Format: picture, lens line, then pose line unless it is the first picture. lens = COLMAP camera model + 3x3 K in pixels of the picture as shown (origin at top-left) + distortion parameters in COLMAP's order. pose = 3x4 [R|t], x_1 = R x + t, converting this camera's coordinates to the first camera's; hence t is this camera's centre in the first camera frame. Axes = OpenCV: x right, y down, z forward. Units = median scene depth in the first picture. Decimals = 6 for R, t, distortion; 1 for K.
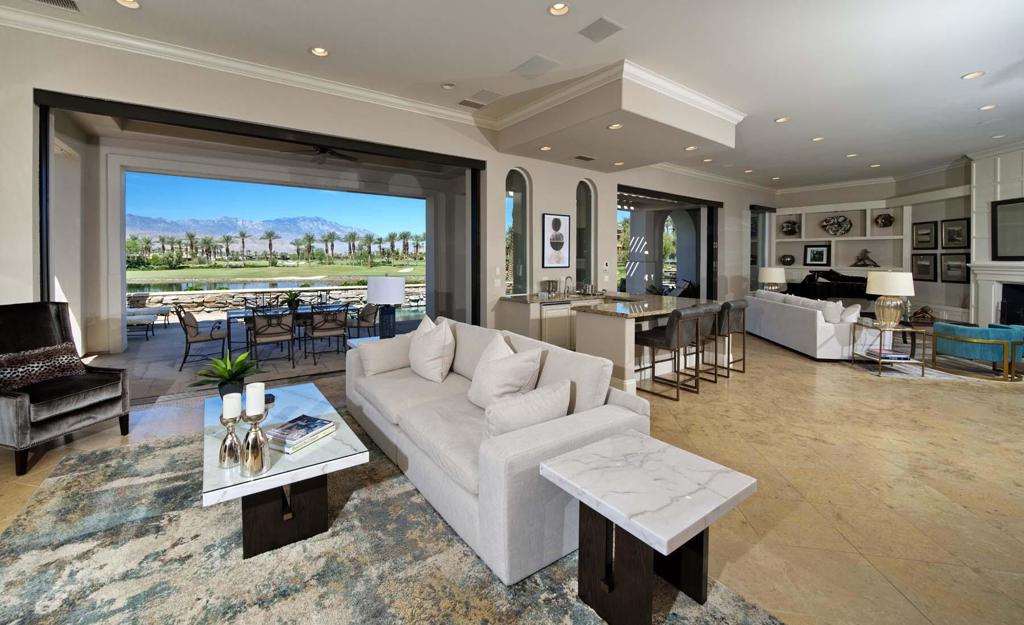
lens RADIAL K [[426.9, 0, 466.5], [0, 426.9, 258.3], [0, 0, 1]] dist [-0.018639, 0.000088]
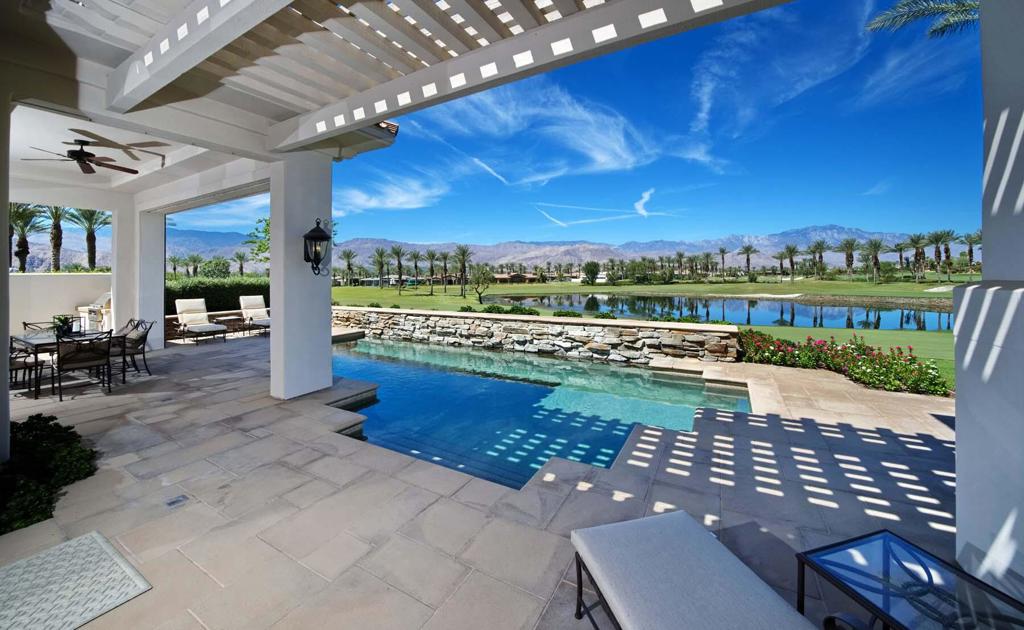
lens RADIAL K [[382.8, 0, 514.1], [0, 382.8, 263.9], [0, 0, 1]] dist [-0.012974, -0.000276]
pose [[0.443949, -0.036320, -0.895316, 0.522300], [0.013305, 0.999335, -0.033942, 0.000383], [0.895953, 0.003156, 0.444137, 0.959808]]
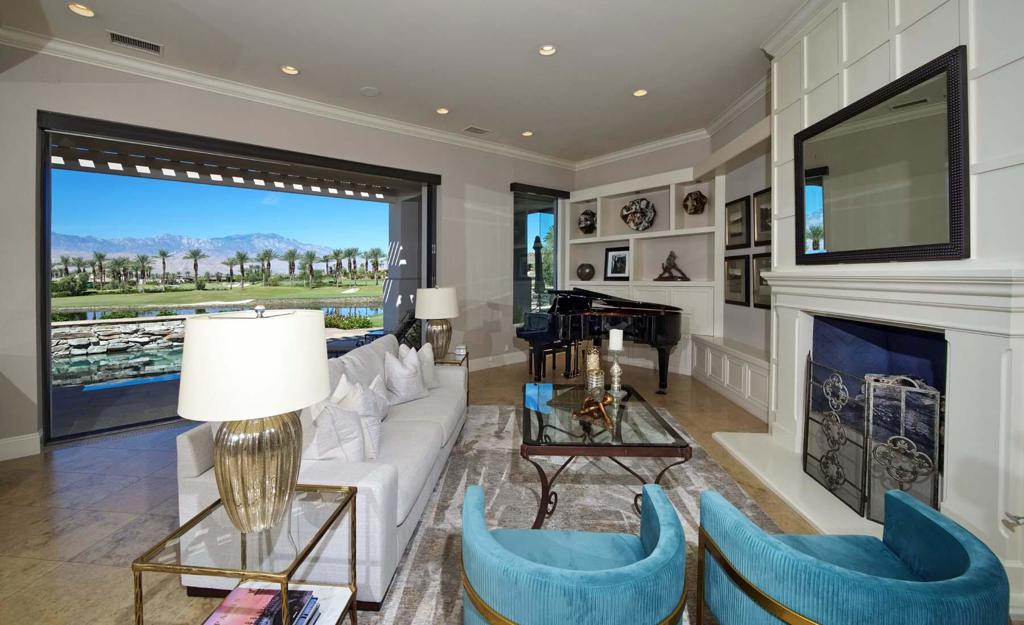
lens RADIAL K [[426.9, 0, 515.1], [0, 426.9, 283.2], [0, 0, 1]] dist [-0.018639, 0.000088]
pose [[0.993067, -0.022972, 0.115284, 0.605547], [0.020670, 0.999563, 0.021128, 0.005858], [-0.115719, -0.018599, 0.993108, 0.384025]]
